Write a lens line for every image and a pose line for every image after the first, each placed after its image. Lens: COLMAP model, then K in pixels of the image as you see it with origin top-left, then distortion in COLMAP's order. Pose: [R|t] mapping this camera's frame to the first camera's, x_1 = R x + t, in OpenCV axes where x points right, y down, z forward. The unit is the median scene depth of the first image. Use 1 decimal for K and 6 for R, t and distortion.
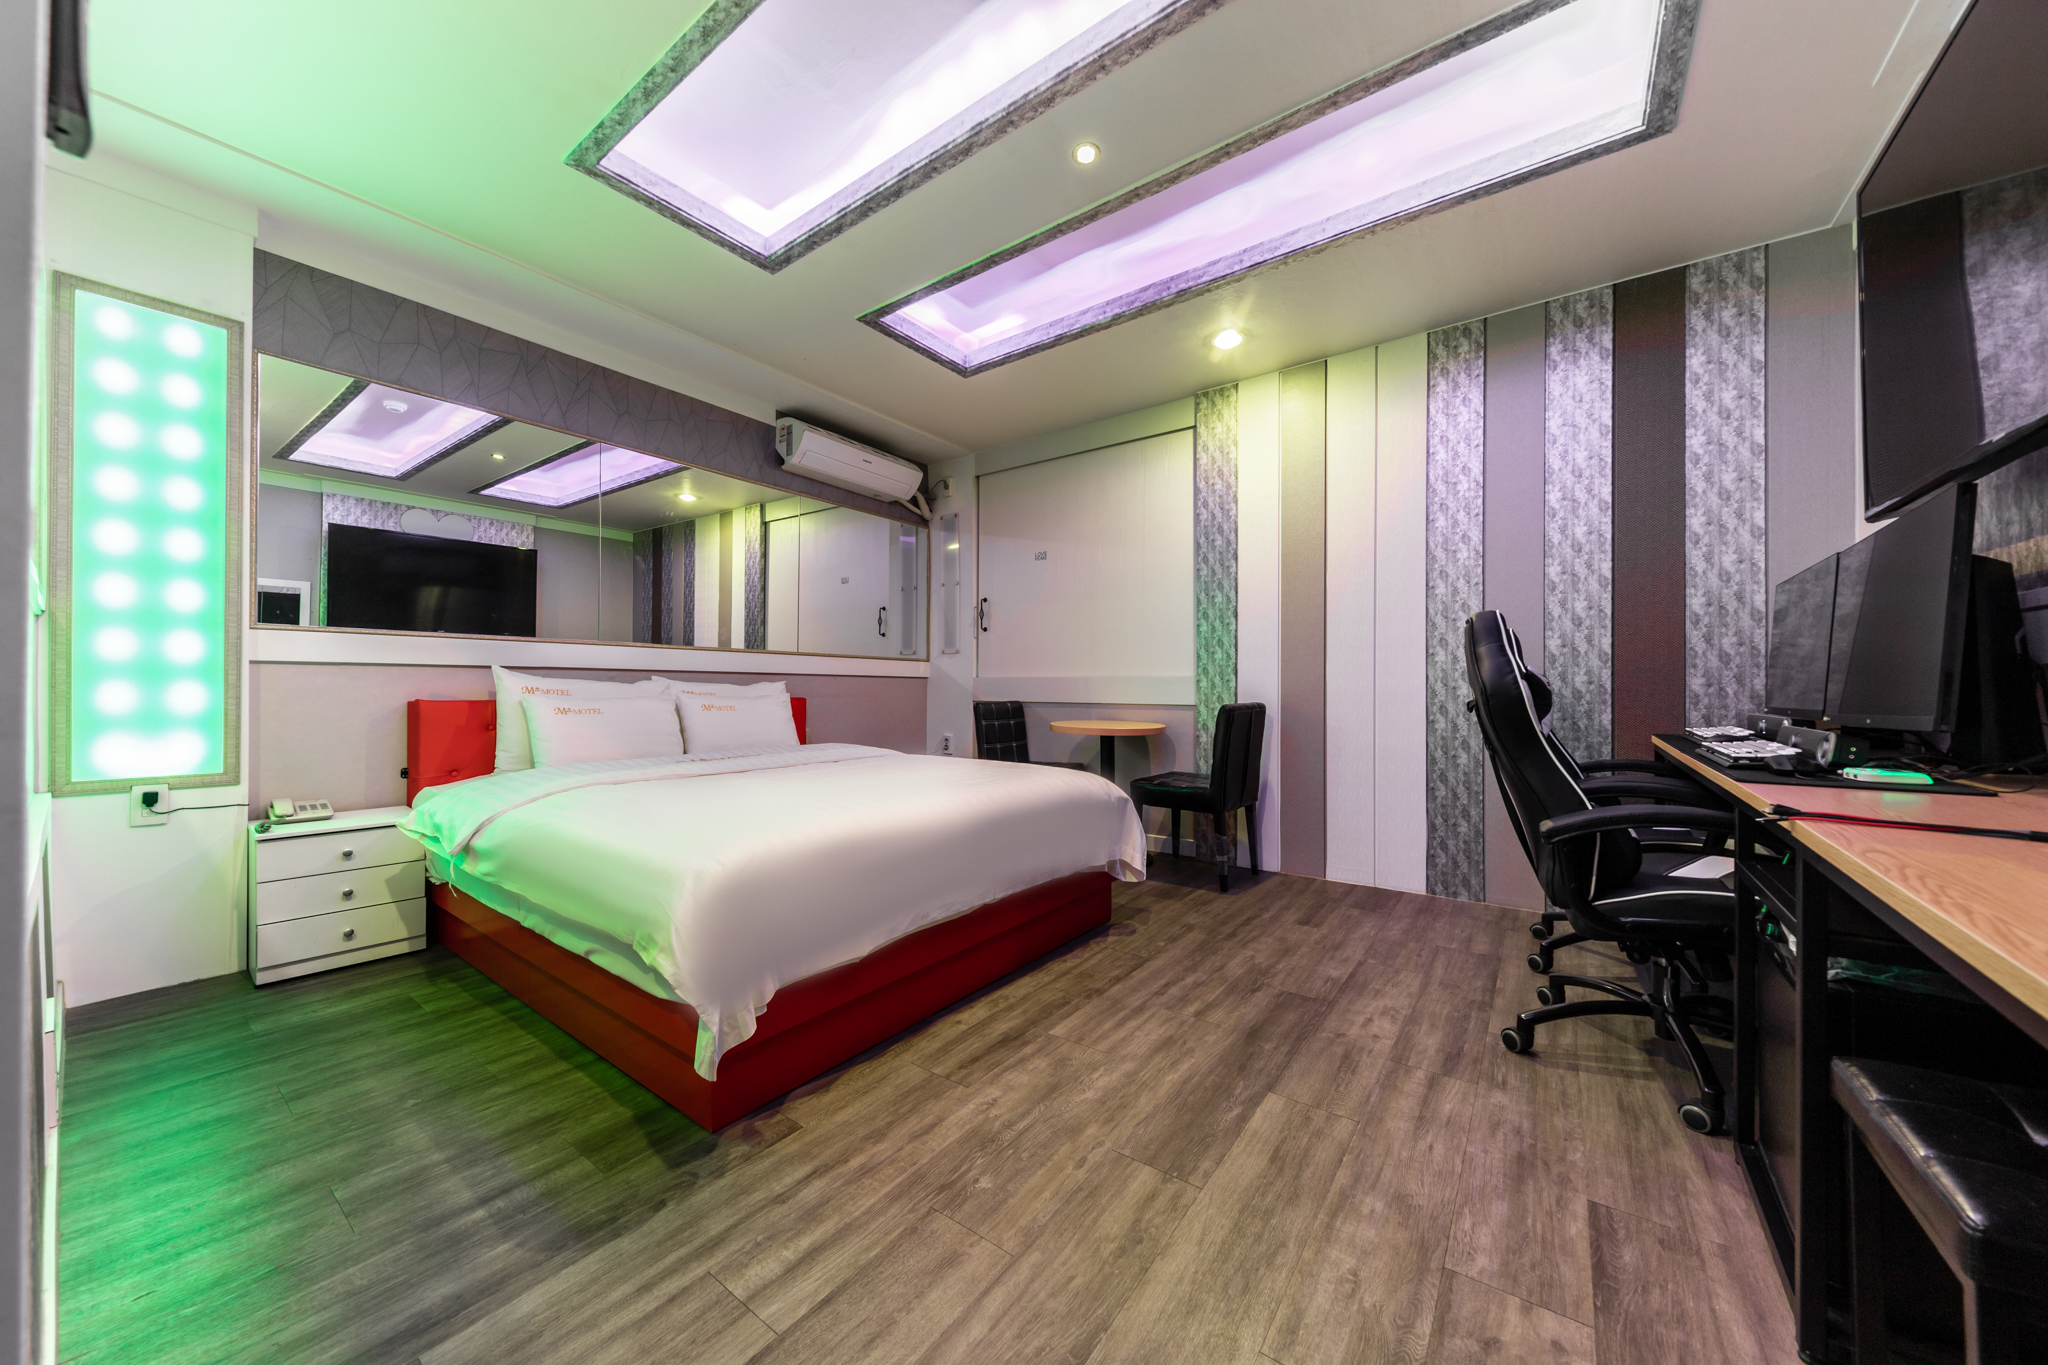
lens RADIAL K [[712.4, 0, 1024.0], [0, 712.4, 682.5], [0, 0, 1]] dist [0.013851, -0.003347]
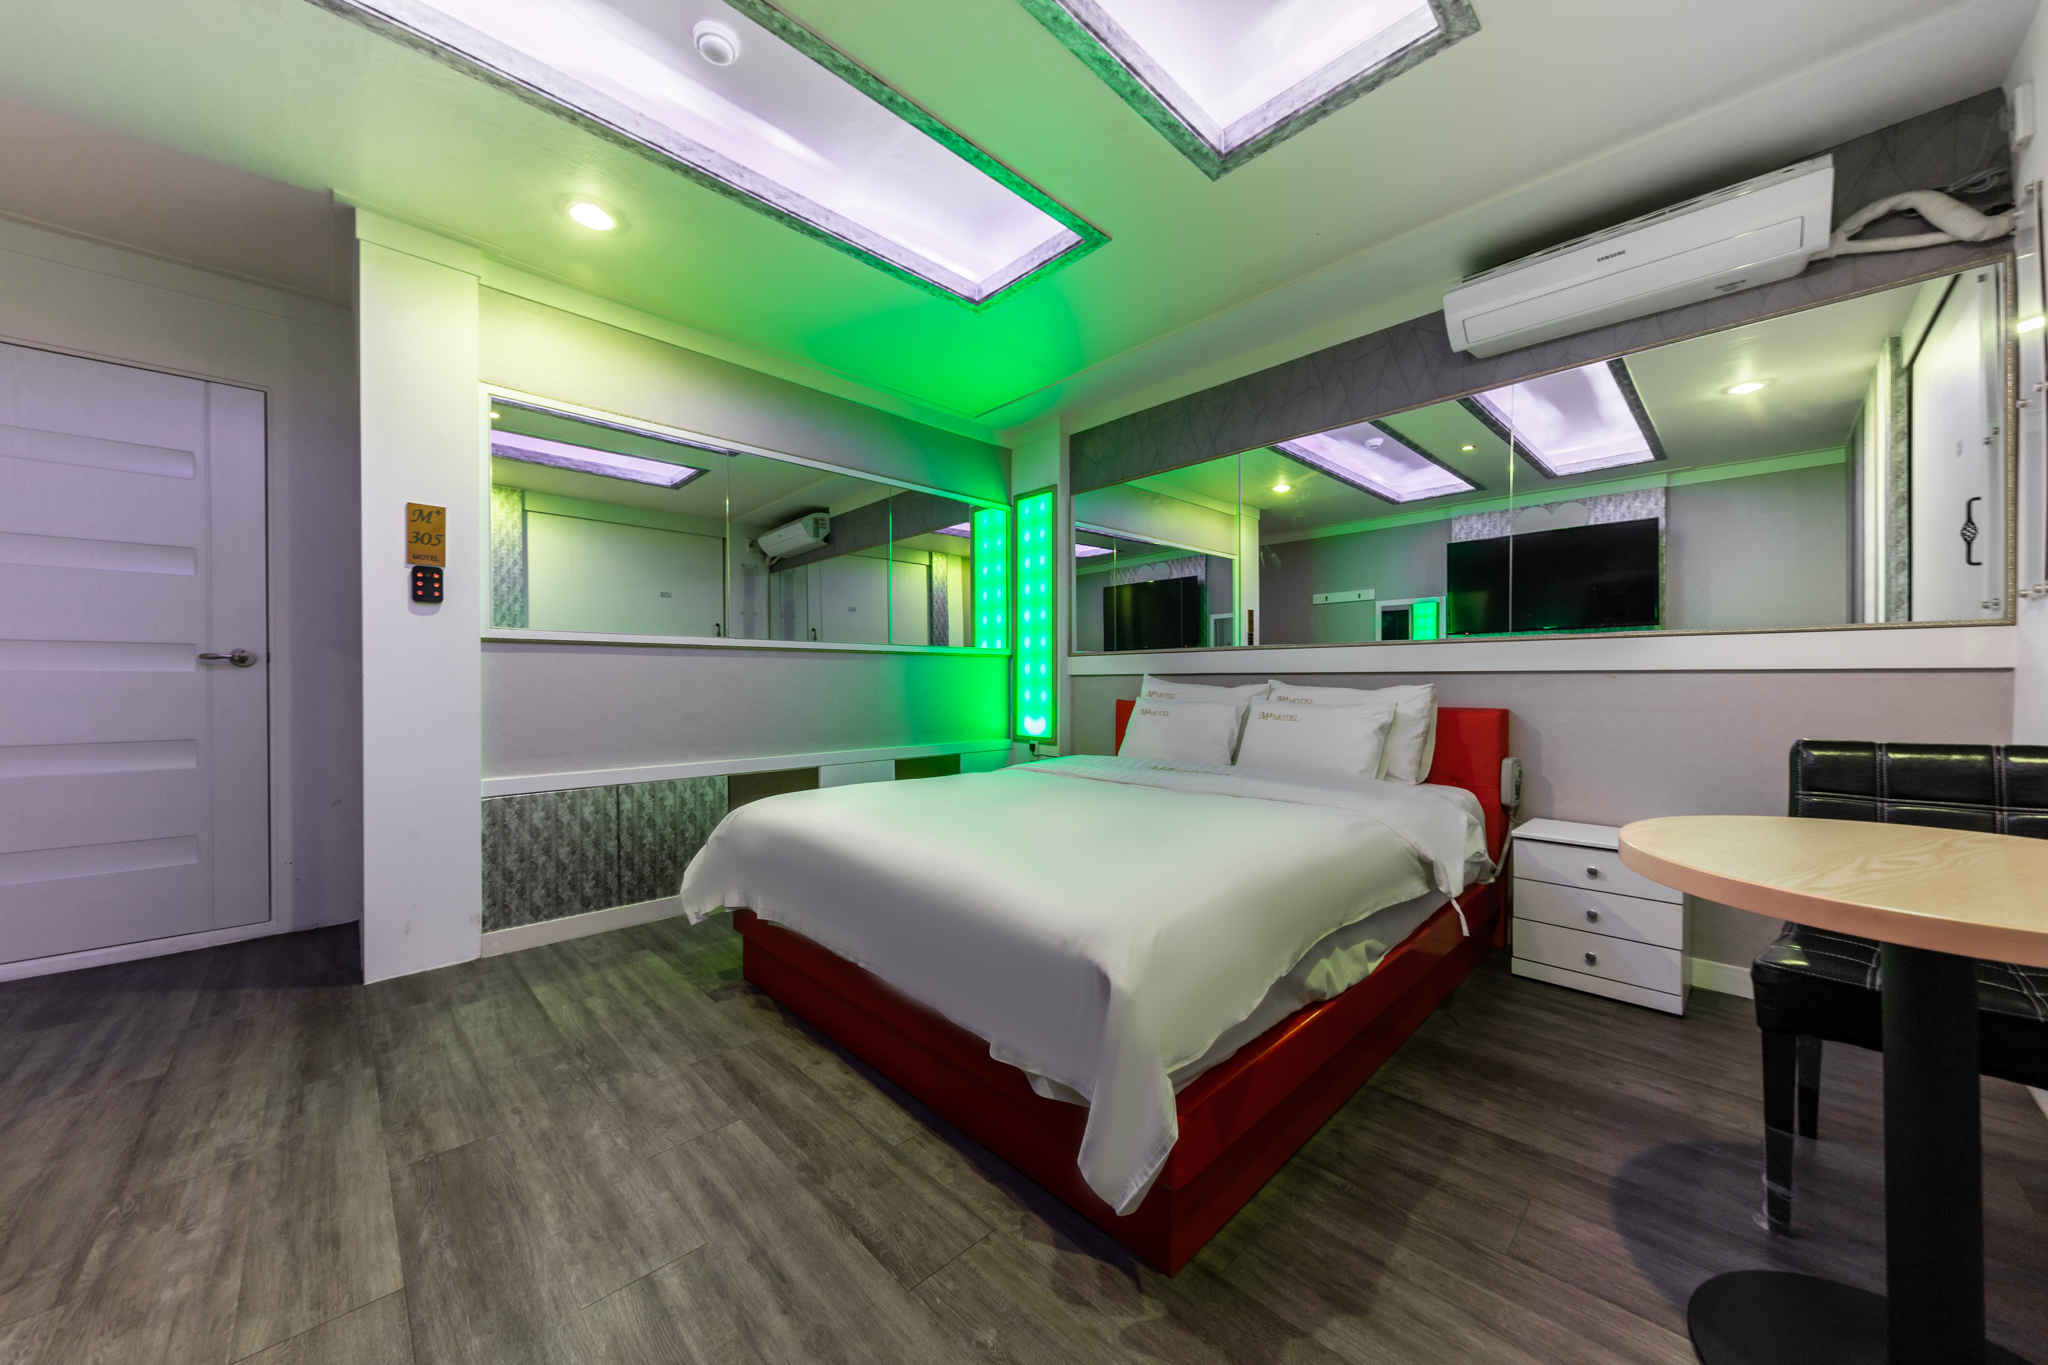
lens RADIAL K [[712.4, 0, 1024.0], [0, 712.4, 682.5], [0, 0, 1]] dist [0.013851, -0.003347]
pose [[-0.163965, -0.000257, -0.986466, 0.879433], [0.010859, 0.999939, -0.002066, -0.013135], [0.986406, -0.011051, -0.163952, 1.610556]]
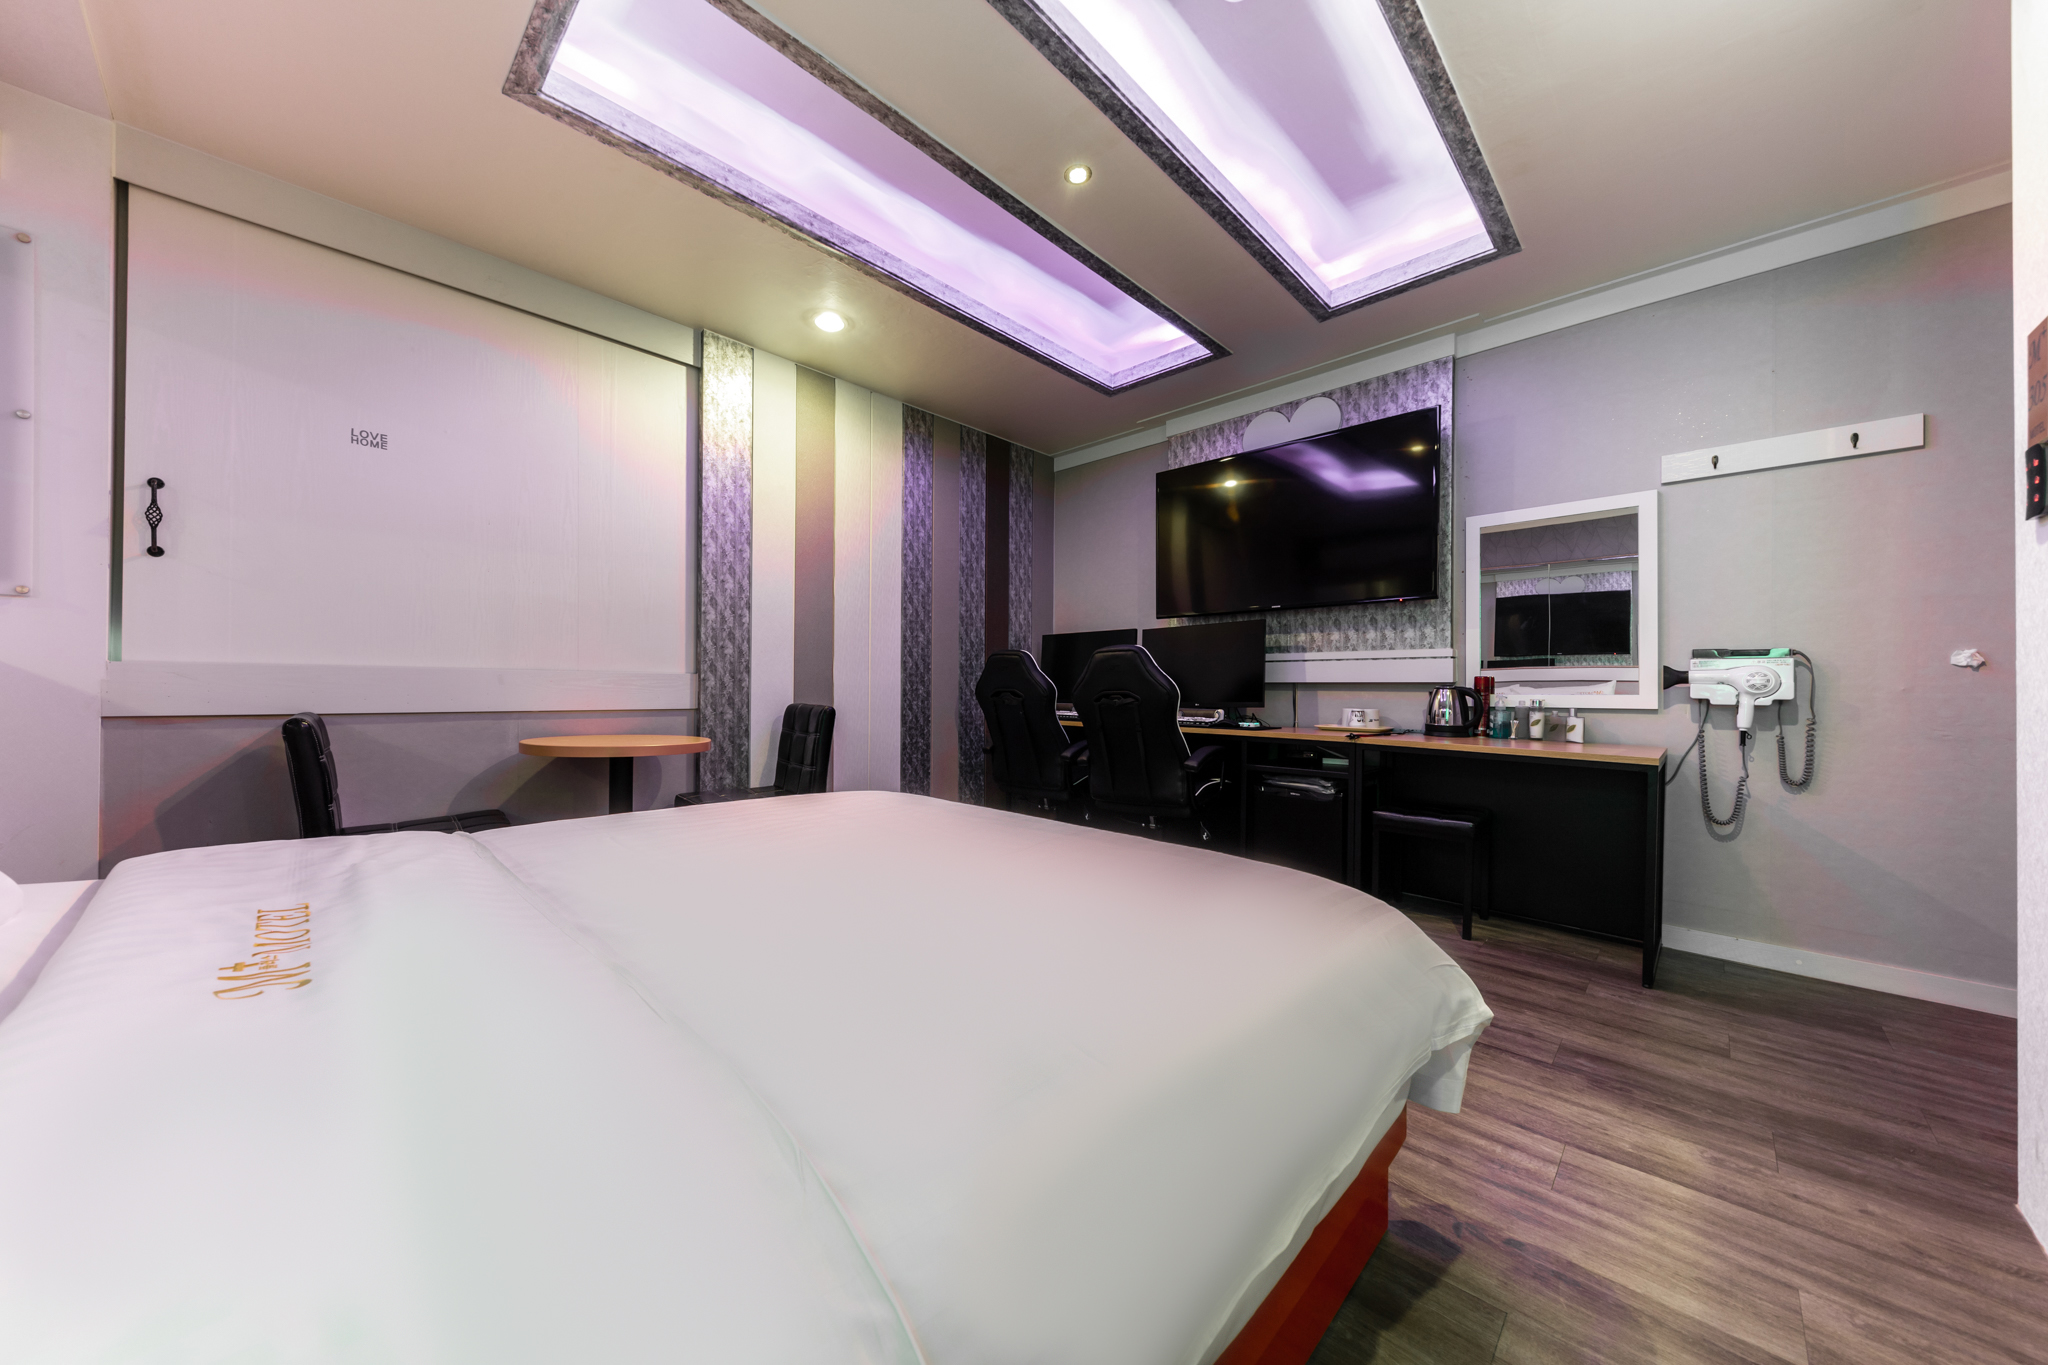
lens RADIAL K [[712.4, 0, 1024.0], [0, 712.4, 682.5], [0, 0, 1]] dist [0.013851, -0.003347]
pose [[0.120022, 0.005827, 0.992754, -1.139907], [-0.015673, 0.999869, -0.003974, -0.003941], [-0.992648, -0.015082, 0.120097, 1.140728]]
